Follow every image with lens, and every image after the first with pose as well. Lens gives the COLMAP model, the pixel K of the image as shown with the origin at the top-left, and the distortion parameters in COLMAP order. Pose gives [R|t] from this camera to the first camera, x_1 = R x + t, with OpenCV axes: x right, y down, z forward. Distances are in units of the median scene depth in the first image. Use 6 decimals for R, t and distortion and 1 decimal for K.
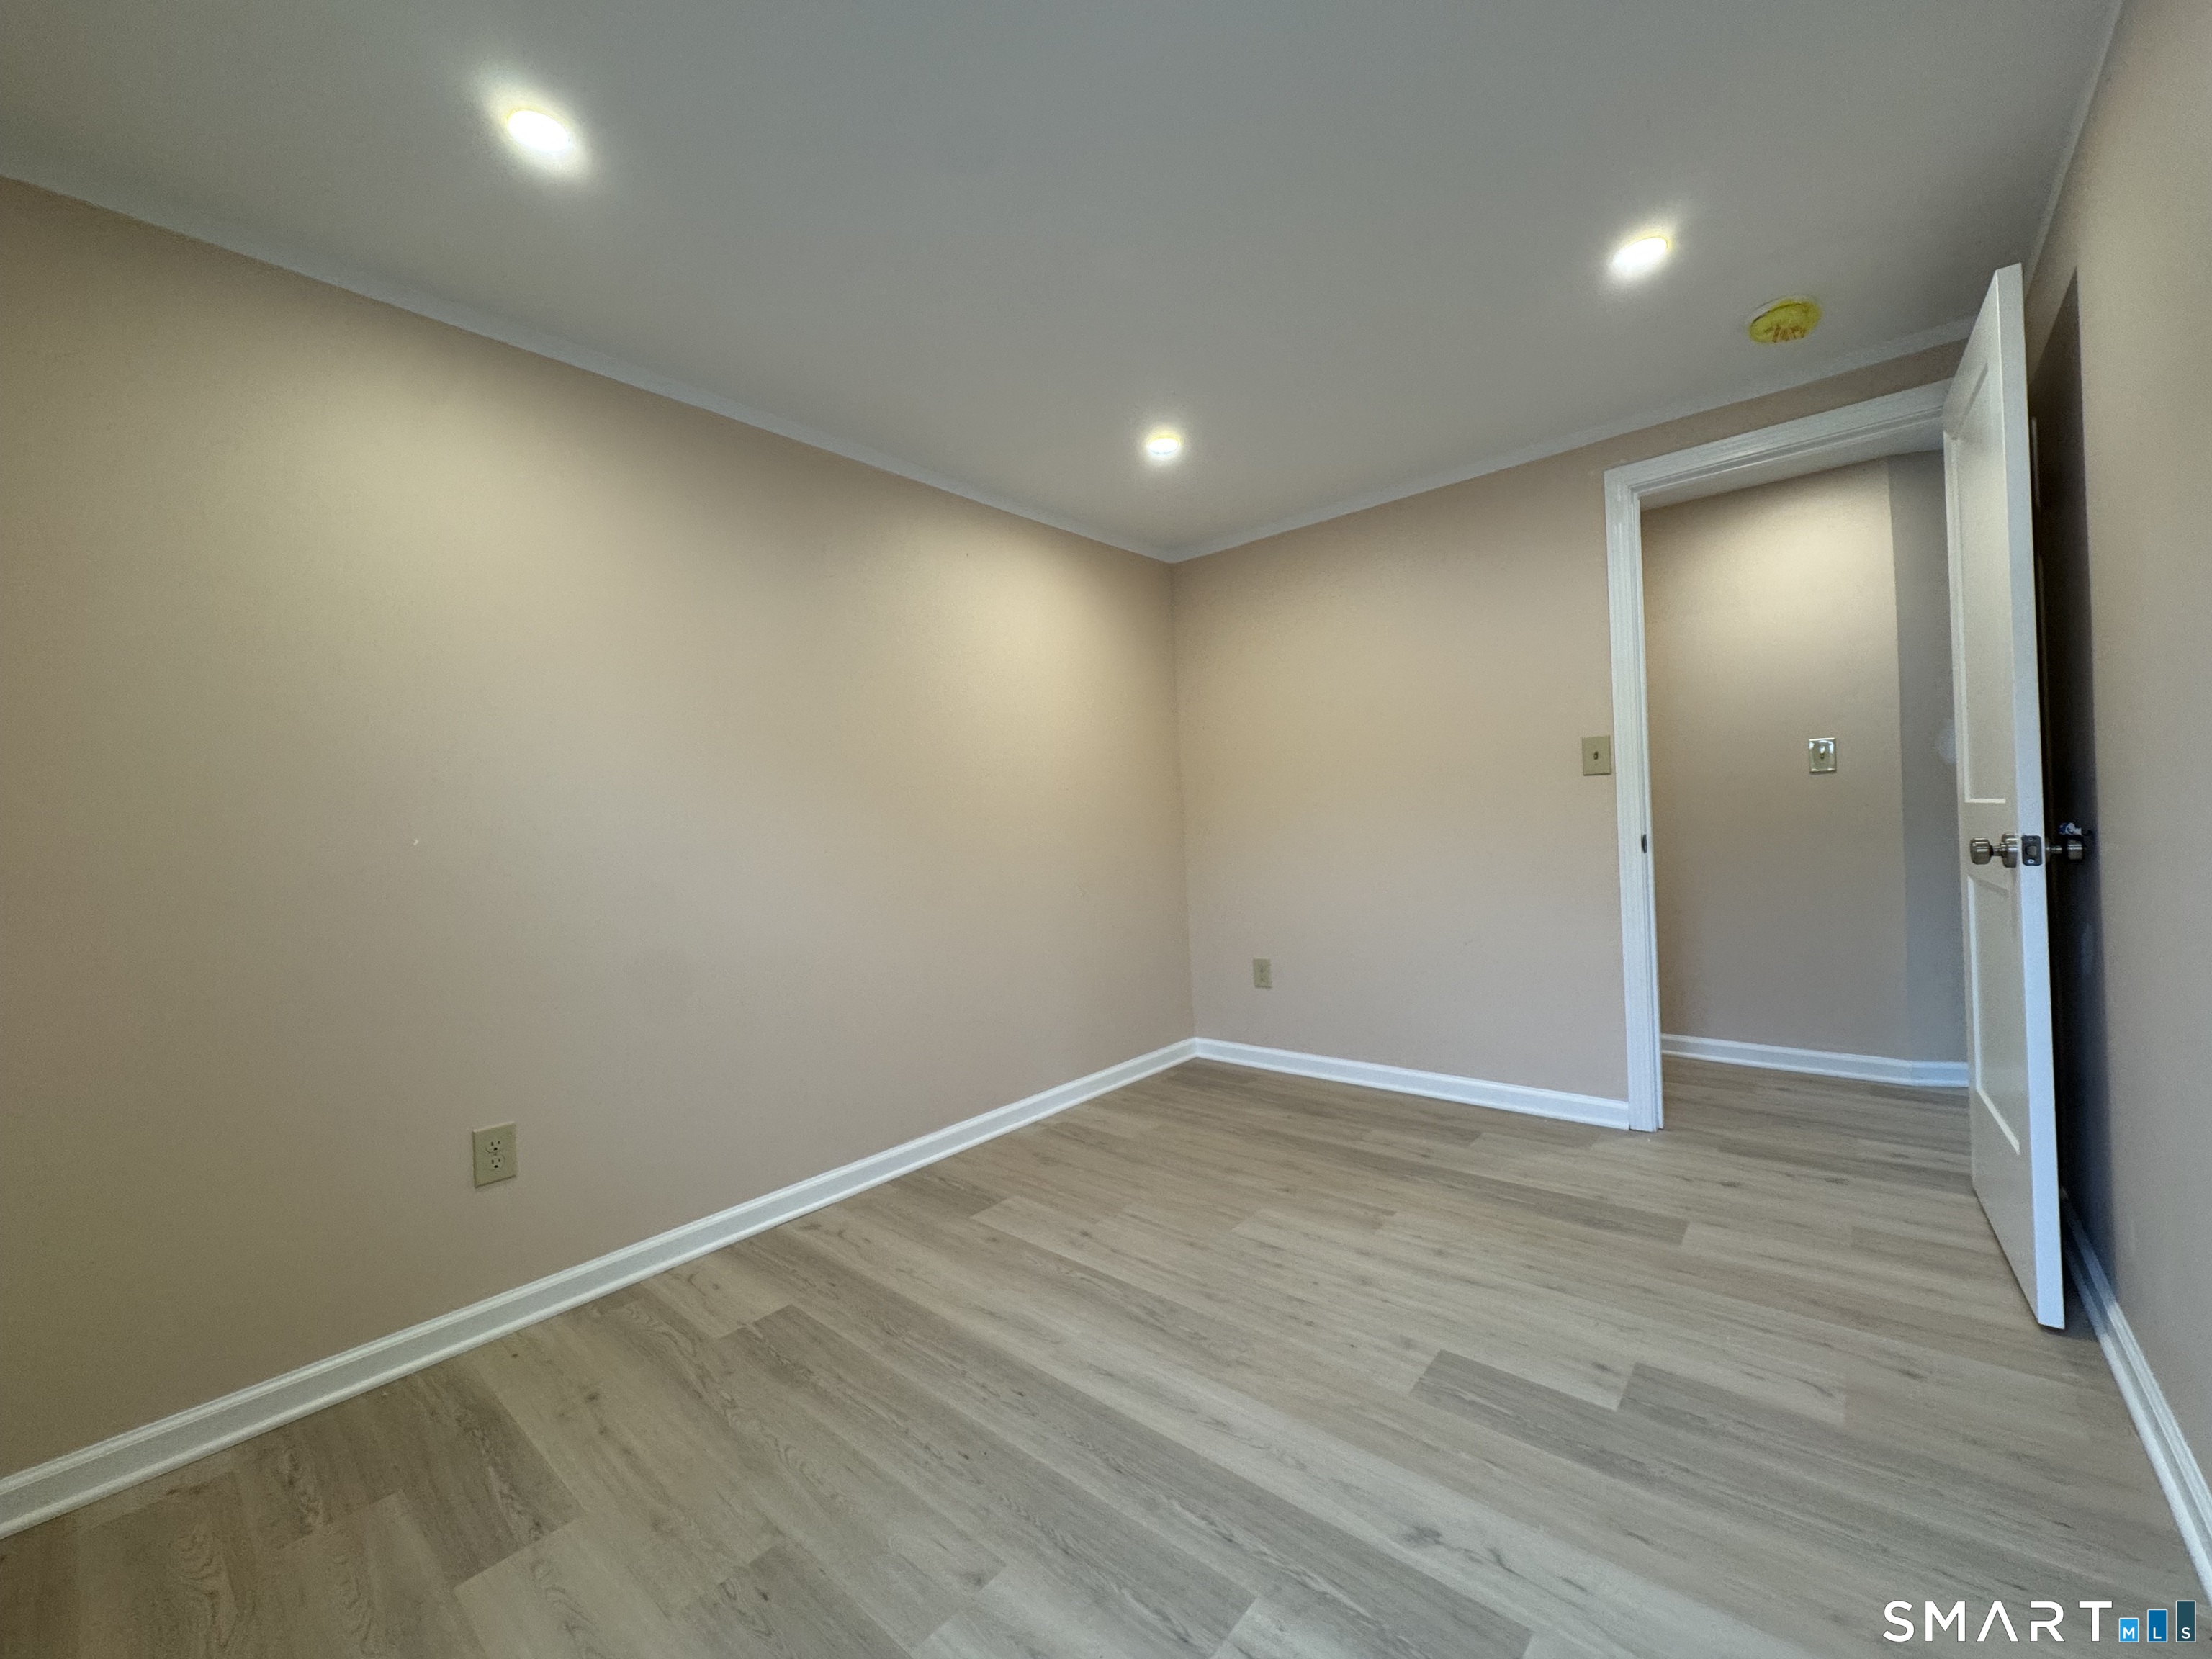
lens RADIAL K [[881.0, 0, 1061.5], [0, 881.0, 833.7], [0, 0, 1]] dist [-0.002356, -0.000157]
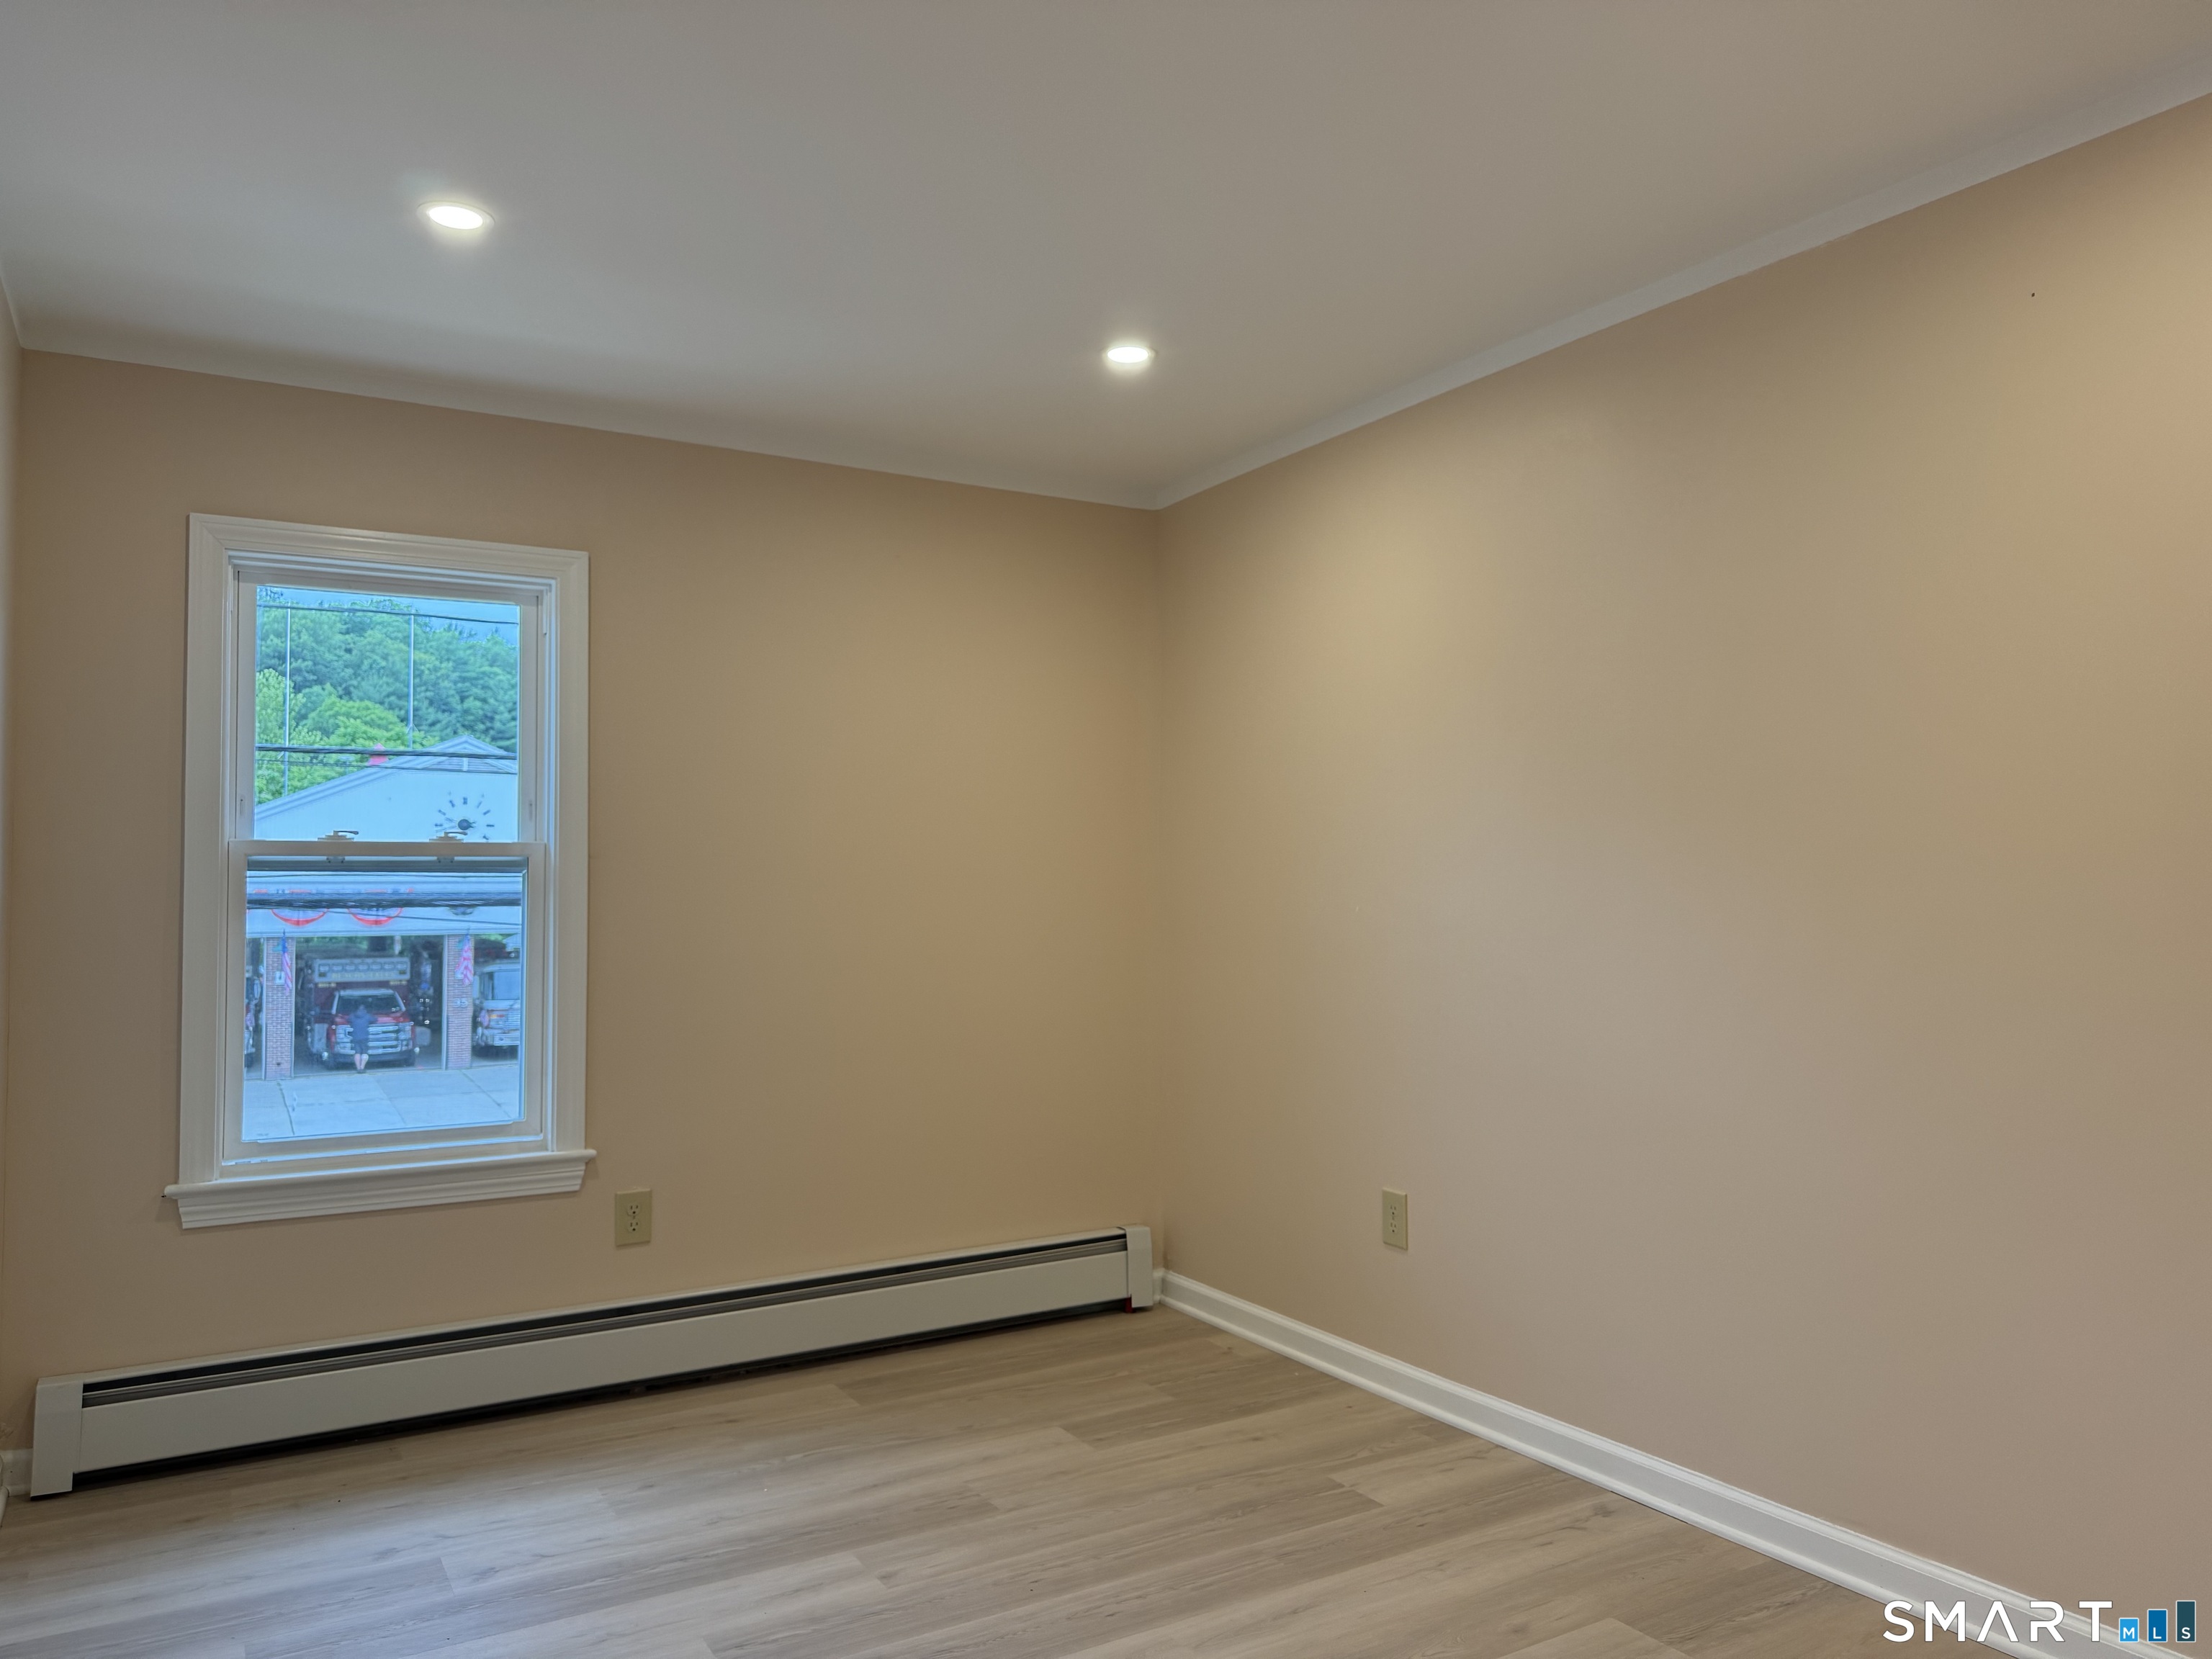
lens RADIAL K [[1464.9, 0, 1092.0], [0, 1464.9, 834.2], [0, 0, 1]] dist [0.008520, -0.010637]
pose [[-0.268689, 0.014621, -0.963116, 1.210253], [0.014030, 0.999838, 0.011265, -0.112491], [0.963125, -0.010485, -0.268851, 1.284209]]
